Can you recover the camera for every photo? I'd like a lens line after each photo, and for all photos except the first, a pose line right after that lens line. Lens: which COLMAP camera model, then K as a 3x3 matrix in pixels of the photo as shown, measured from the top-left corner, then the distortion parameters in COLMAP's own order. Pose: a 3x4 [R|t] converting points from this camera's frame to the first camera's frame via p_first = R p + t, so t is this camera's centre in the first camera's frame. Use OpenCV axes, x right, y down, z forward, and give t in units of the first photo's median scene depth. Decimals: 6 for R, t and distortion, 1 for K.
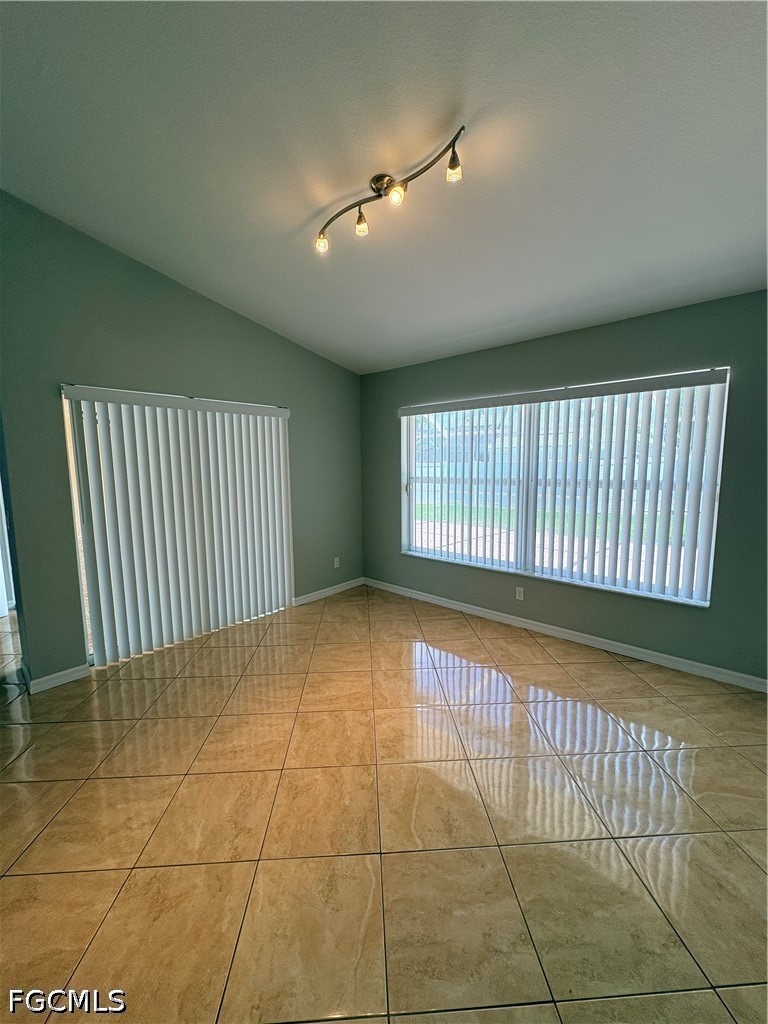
lens RADIAL K [[402.7, 0, 384.0], [0, 402.7, 512.0], [0, 0, 1]] dist [-0.018929, 0.000008]
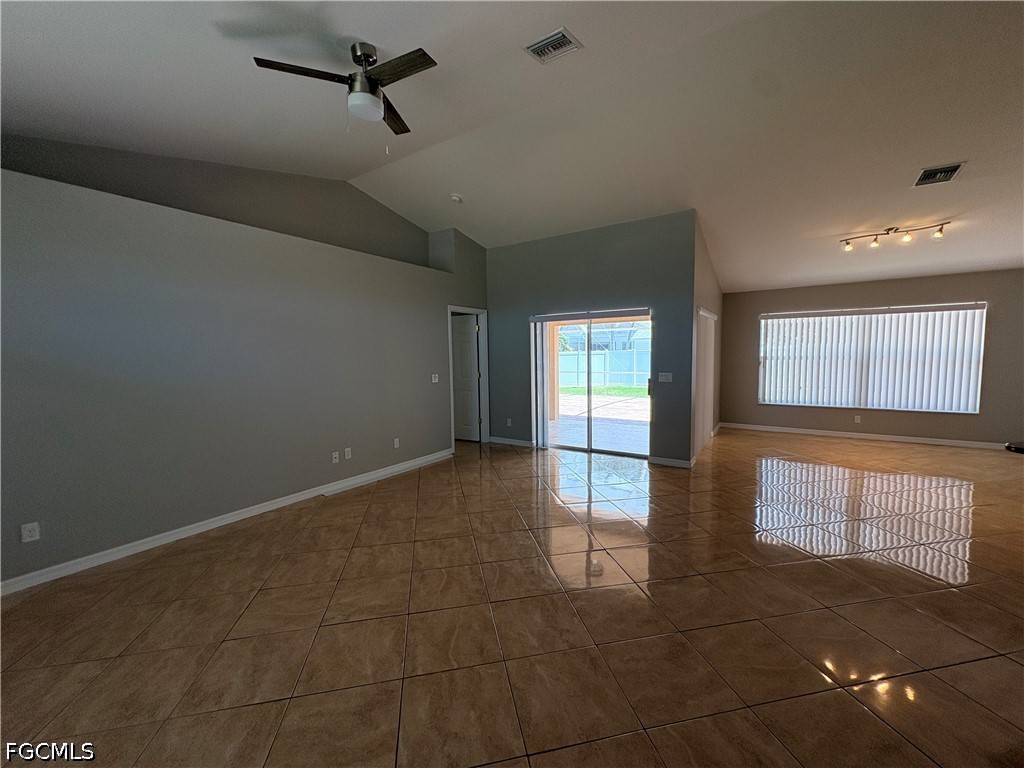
lens RADIAL K [[407.7, 0, 512.0], [0, 407.7, 384.0], [0, 0, 1]] dist [0.000126, 0.000099]
pose [[0.987111, -0.017414, 0.159086, -1.611184], [0.024643, 0.998746, -0.043582, 0.095477], [-0.158128, 0.046940, 0.986302, -0.617433]]
